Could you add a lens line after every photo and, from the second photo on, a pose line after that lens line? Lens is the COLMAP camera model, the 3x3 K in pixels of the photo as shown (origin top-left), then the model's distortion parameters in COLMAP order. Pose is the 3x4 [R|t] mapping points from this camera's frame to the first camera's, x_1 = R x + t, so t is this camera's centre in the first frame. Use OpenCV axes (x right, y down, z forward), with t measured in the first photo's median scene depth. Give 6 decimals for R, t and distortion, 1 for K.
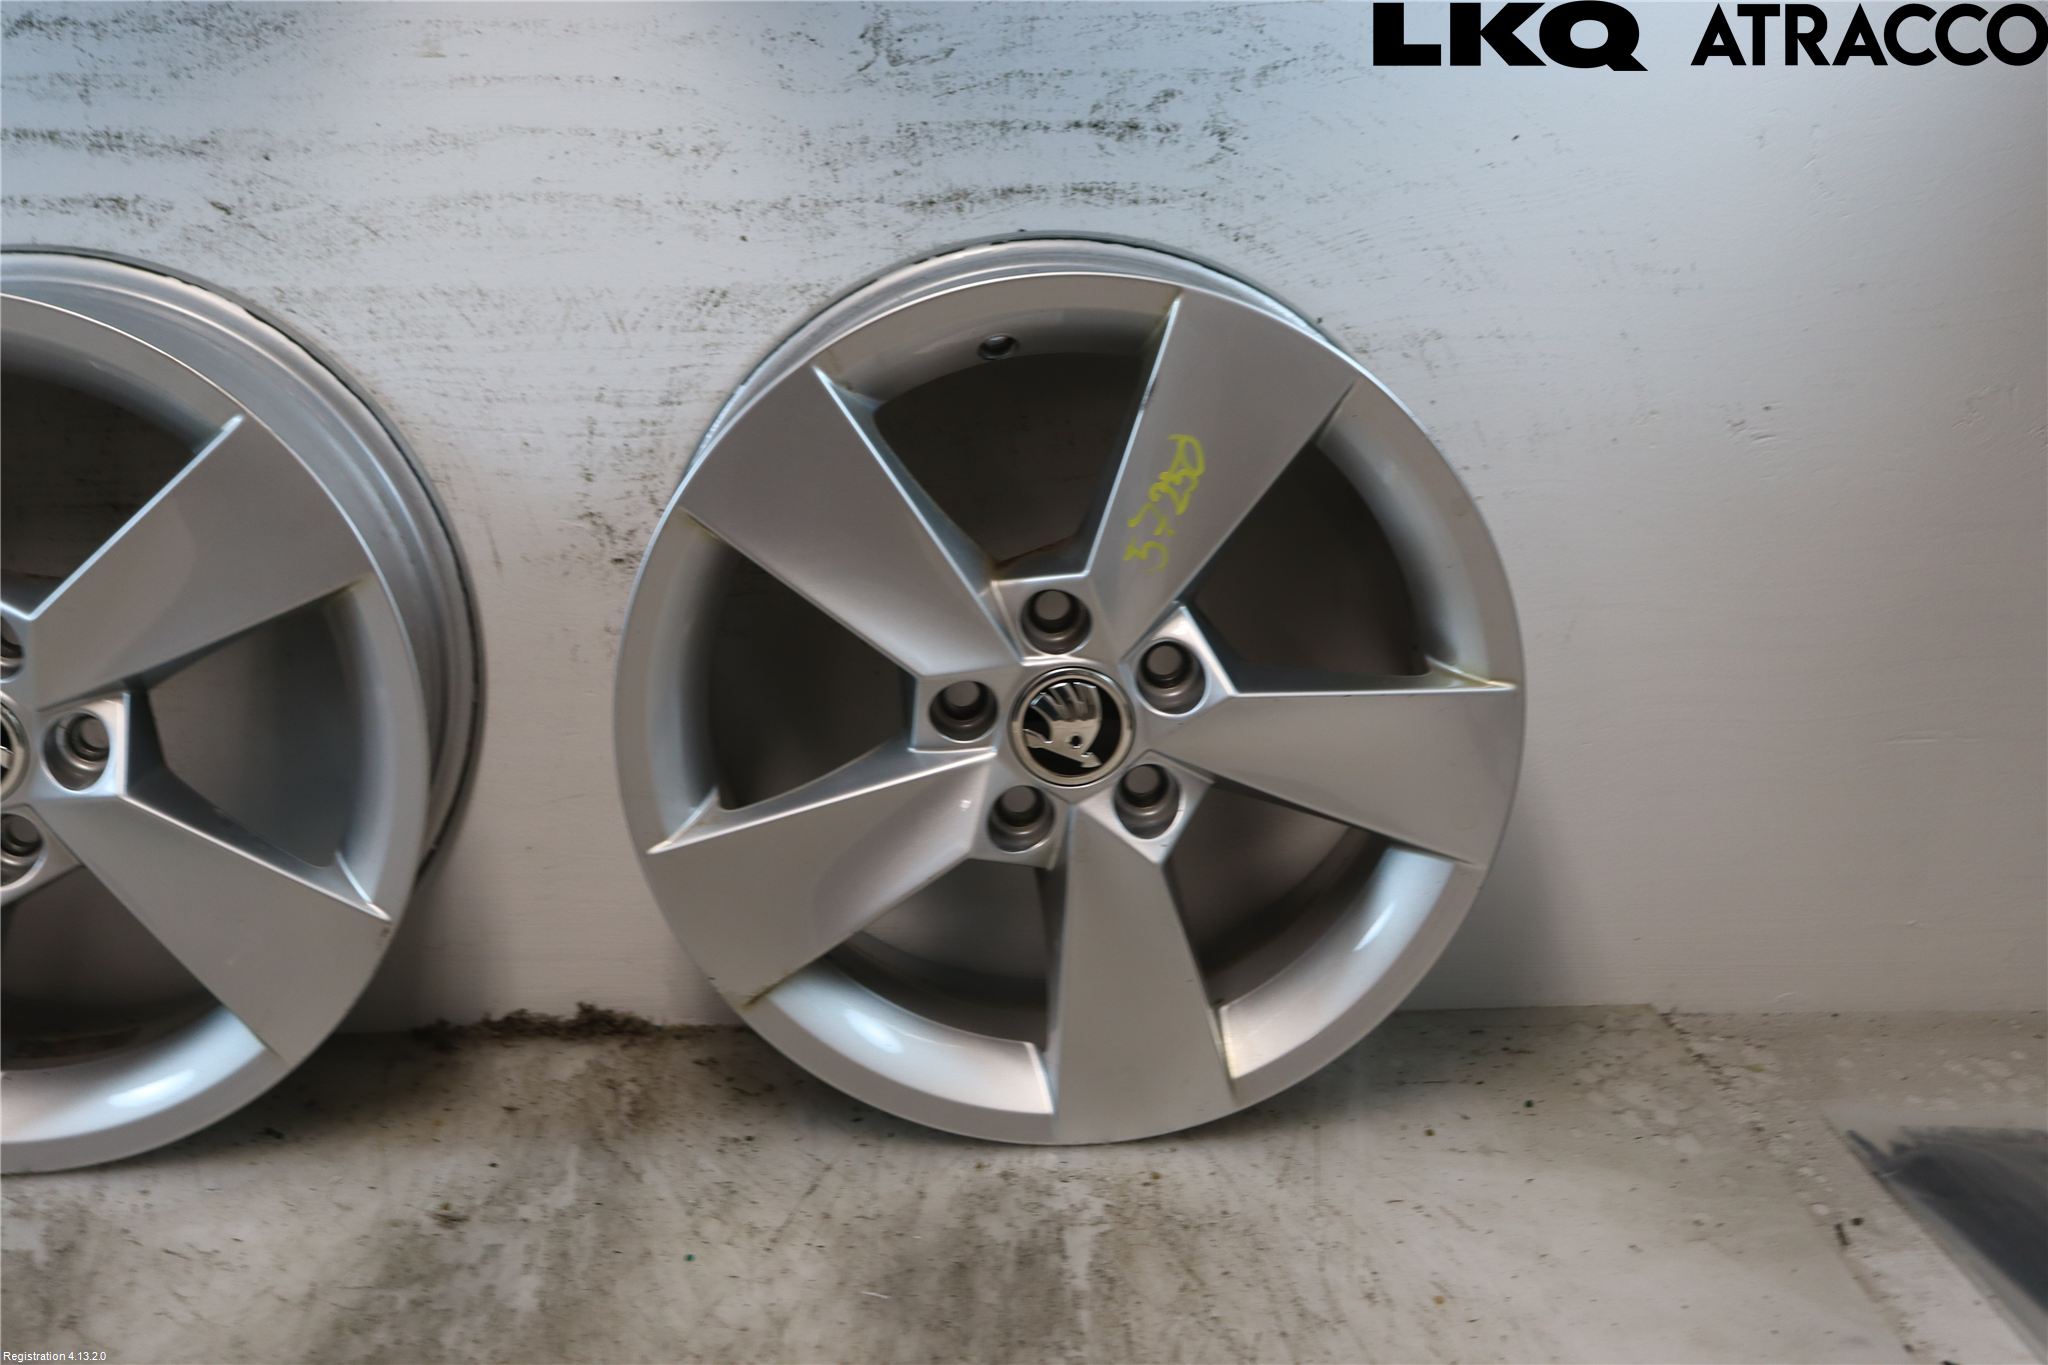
lens RADIAL K [[2648.0, 0, 1012.1], [0, 2648.0, 709.4], [0, 0, 1]] dist [-0.031707, 0.284445]
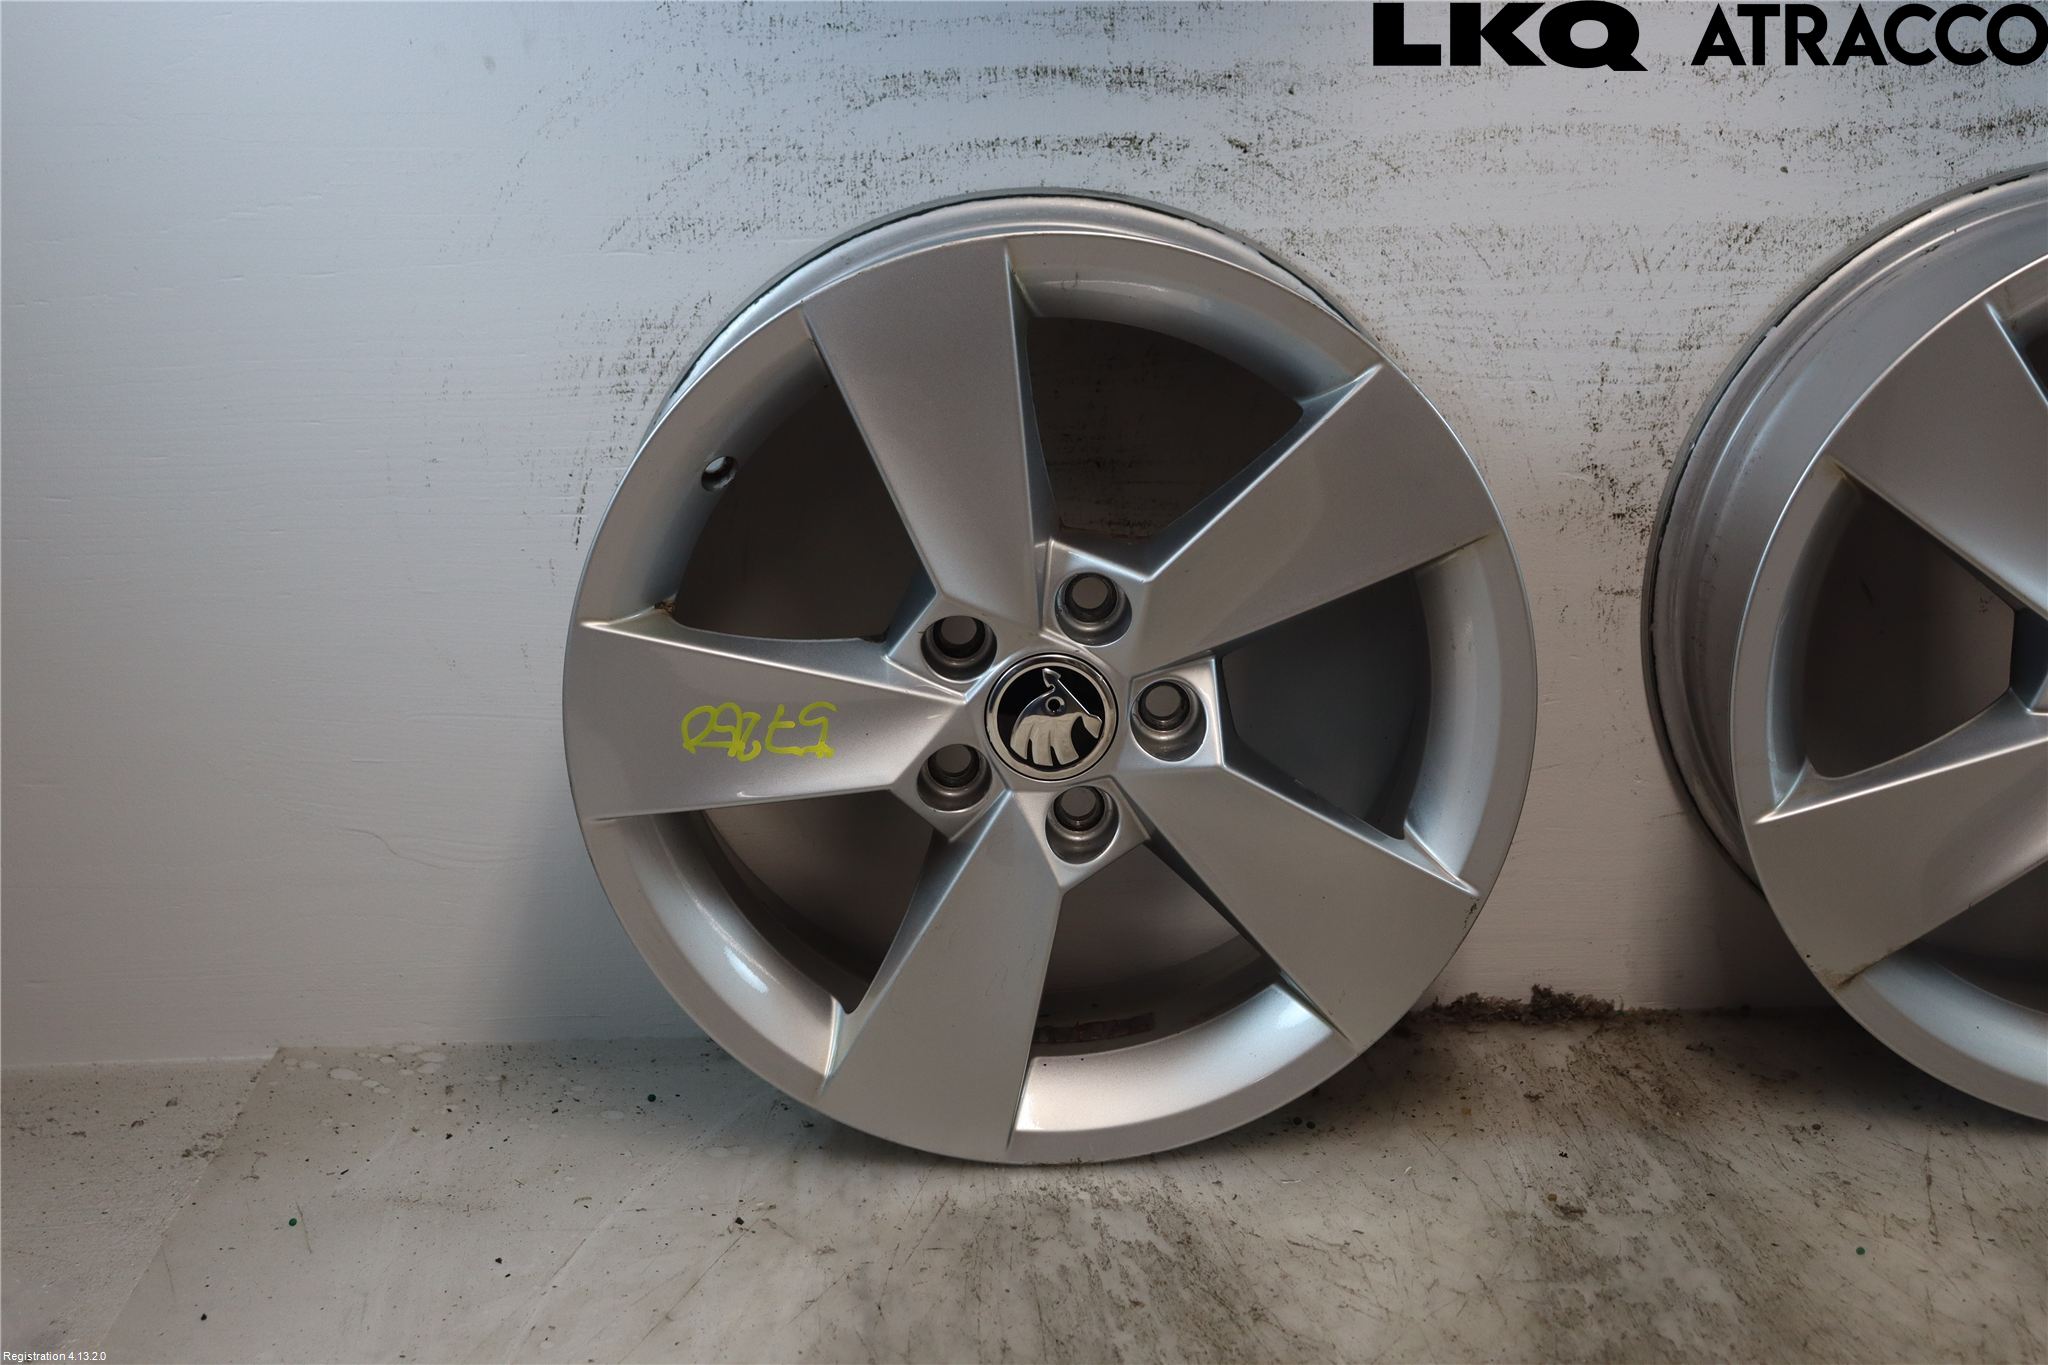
lens RADIAL K [[2916.9, 0, 1014.9], [0, 2916.9, 710.9], [0, 0, 1]] dist [0.022201, 0.304724]
pose [[0.999874, -0.007485, -0.013999, -0.362008], [0.007616, 0.999928, 0.009324, 0.002097], [0.013929, -0.009429, 0.999859, -0.045326]]
